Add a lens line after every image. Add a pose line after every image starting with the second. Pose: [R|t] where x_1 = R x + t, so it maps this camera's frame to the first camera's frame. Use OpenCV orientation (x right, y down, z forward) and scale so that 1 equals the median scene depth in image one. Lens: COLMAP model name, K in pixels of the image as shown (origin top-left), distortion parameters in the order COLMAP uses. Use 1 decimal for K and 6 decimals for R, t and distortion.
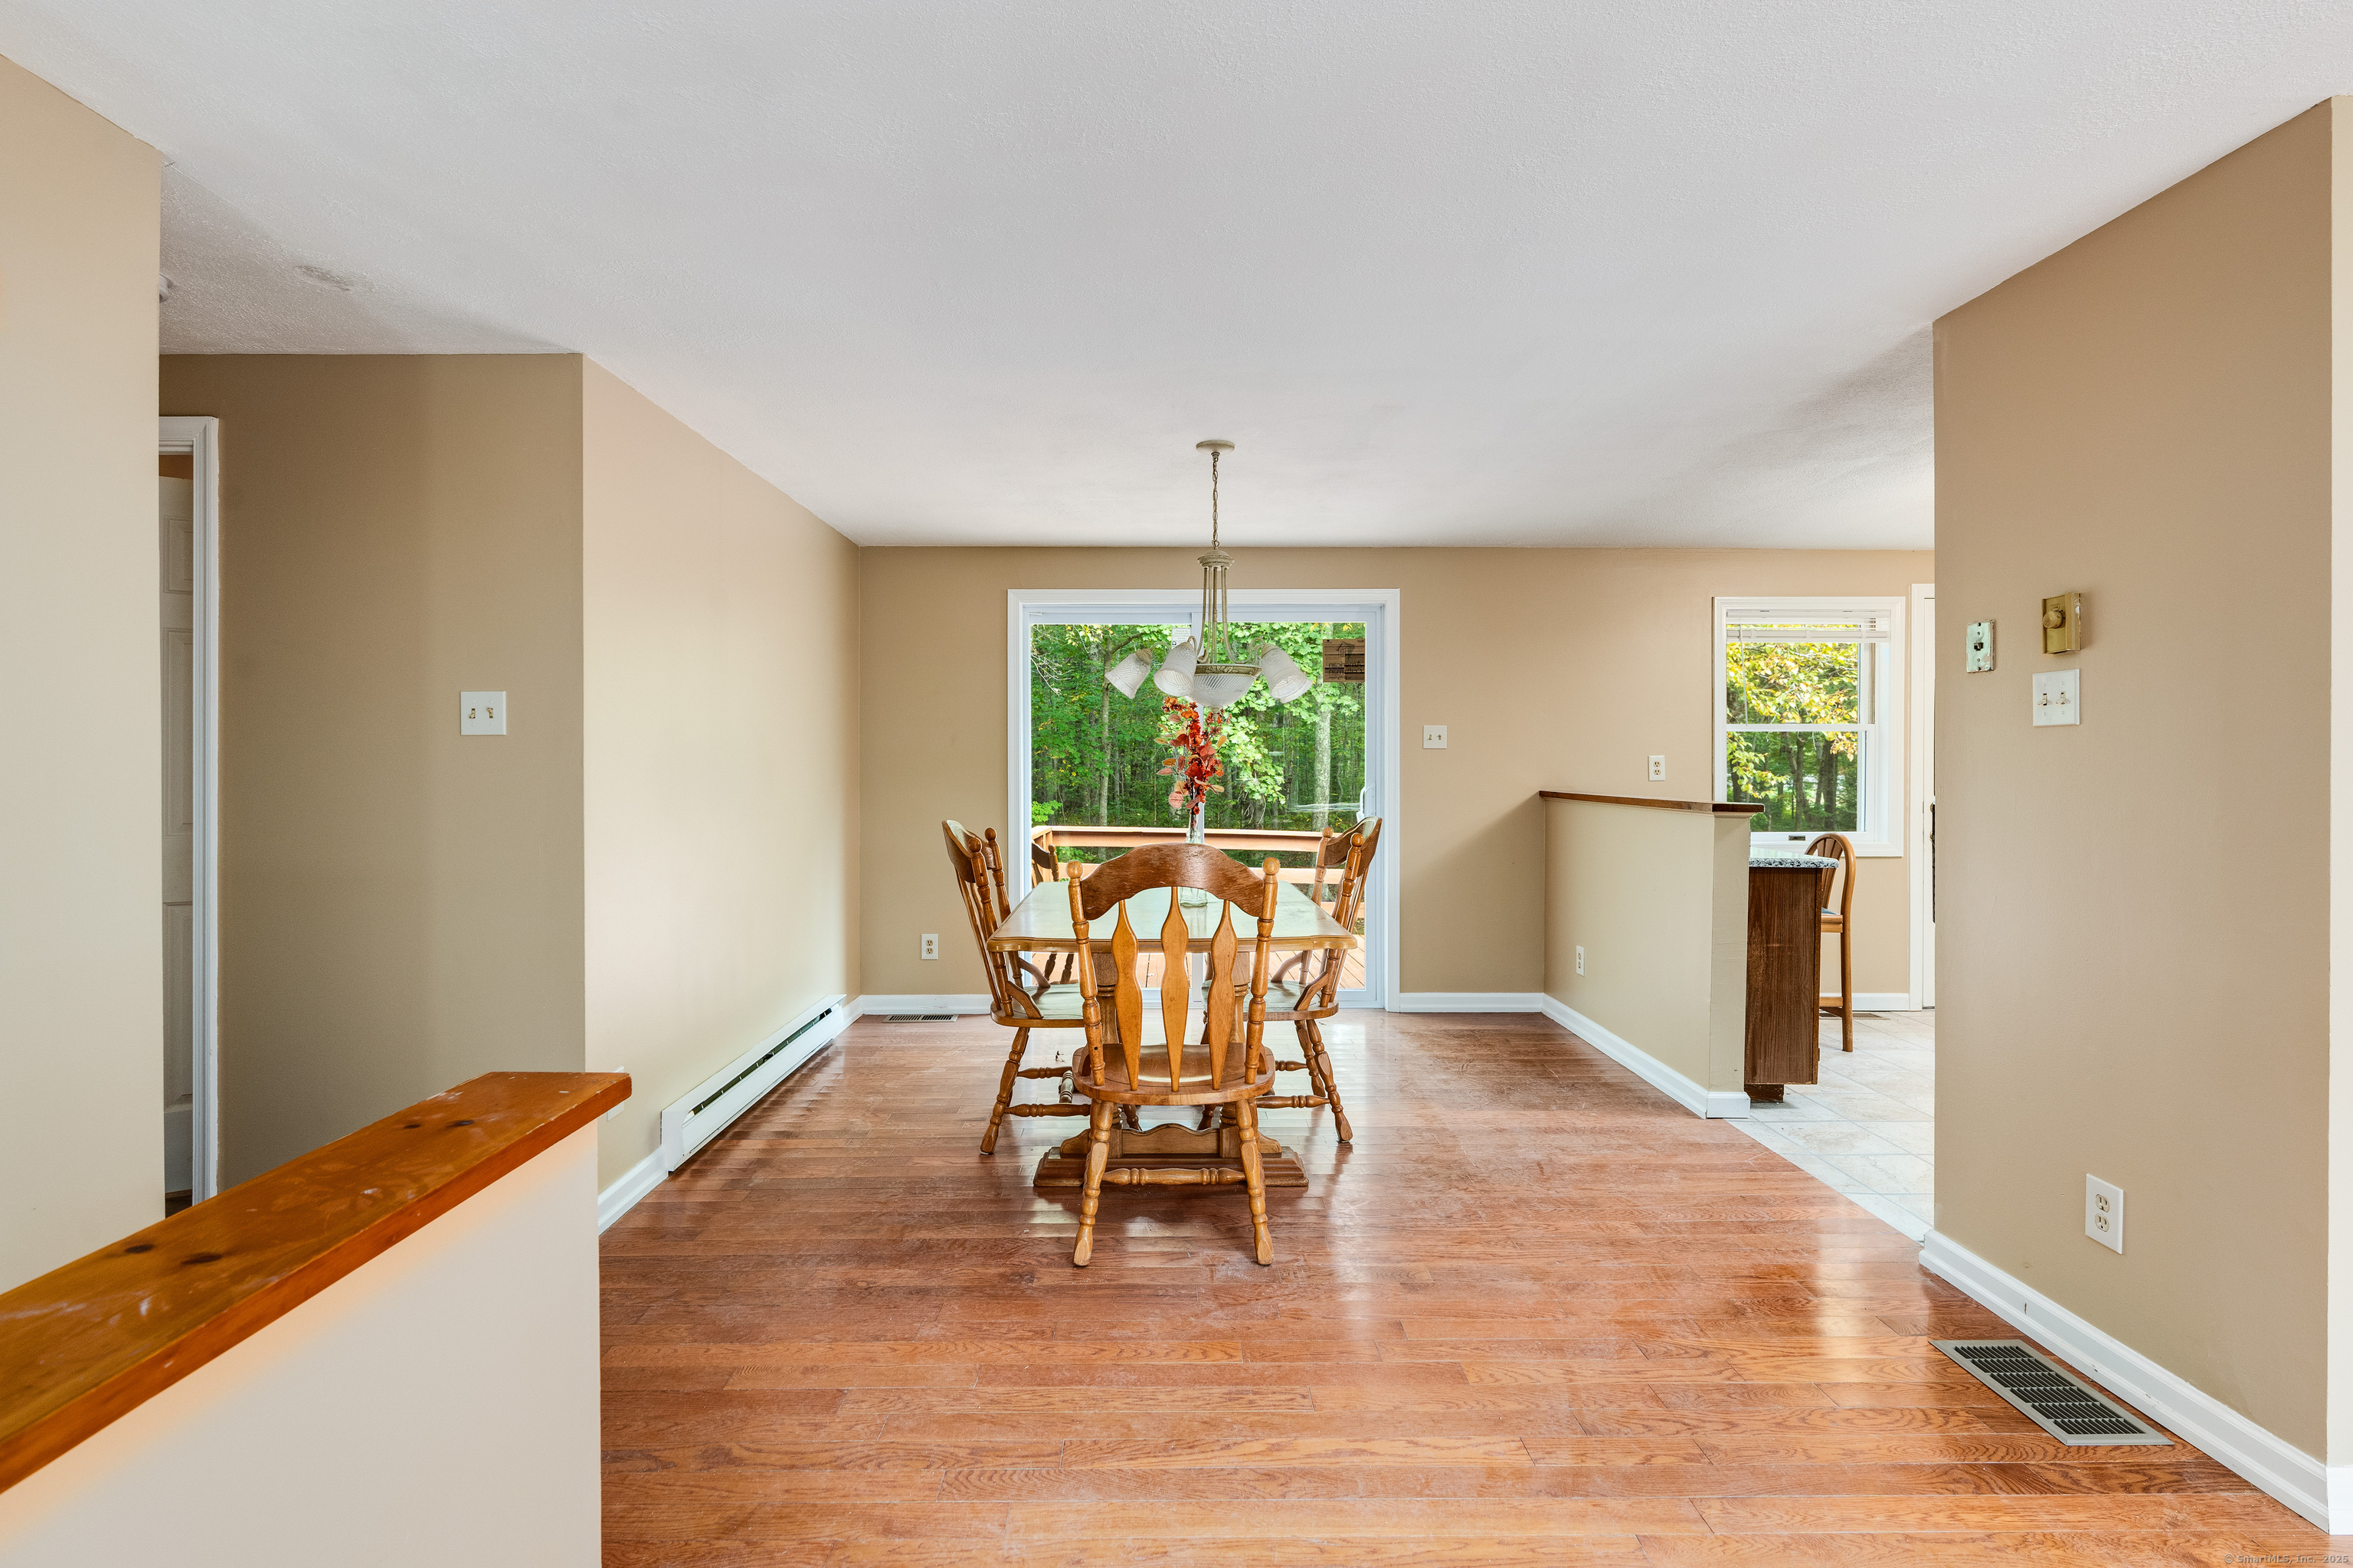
lens RADIAL K [[1069.9, 0, 1175.8], [0, 1069.9, 770.4], [0, 0, 1]] dist [-0.005144, -0.000157]
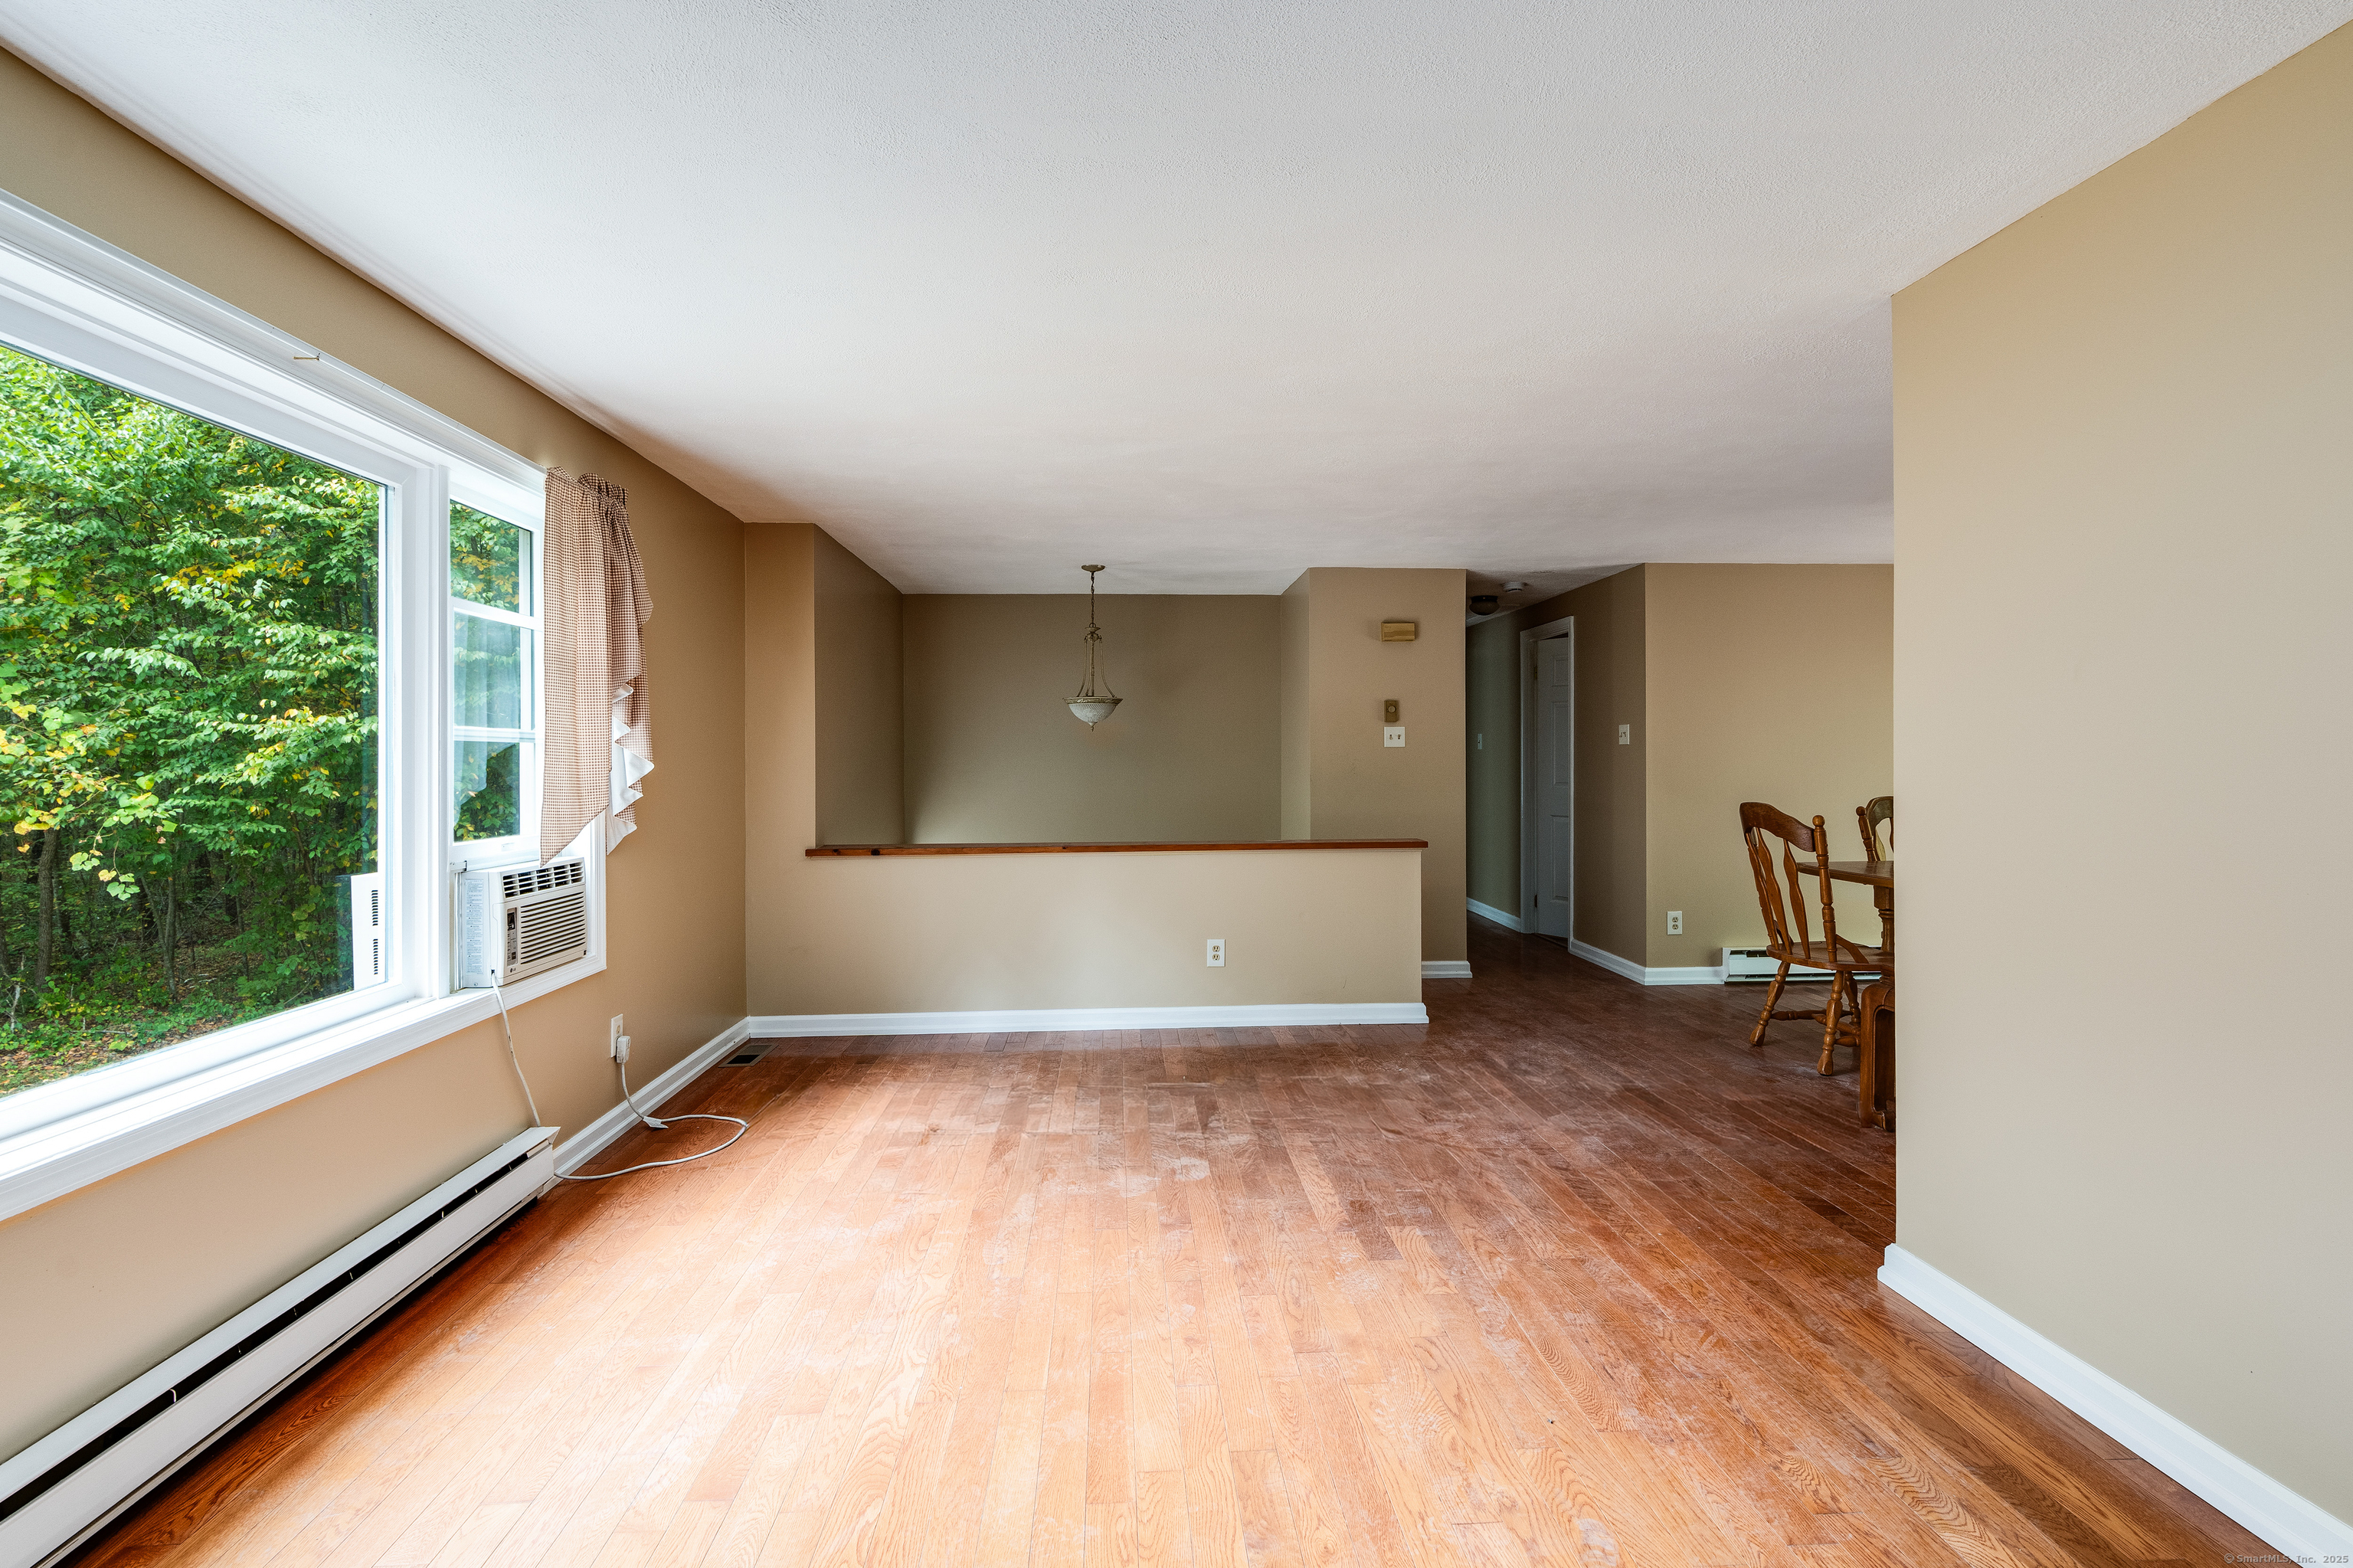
lens RADIAL K [[1092.0, 0, 1175.4], [0, 1092.0, 755.6], [0, 0, 1]] dist [0.013966, -0.000009]
pose [[0.052678, -0.000684, -0.998611, 1.258434], [-0.002988, 0.999995, -0.000842, -0.004425], [0.998607, 0.003028, 0.052676, -0.030309]]
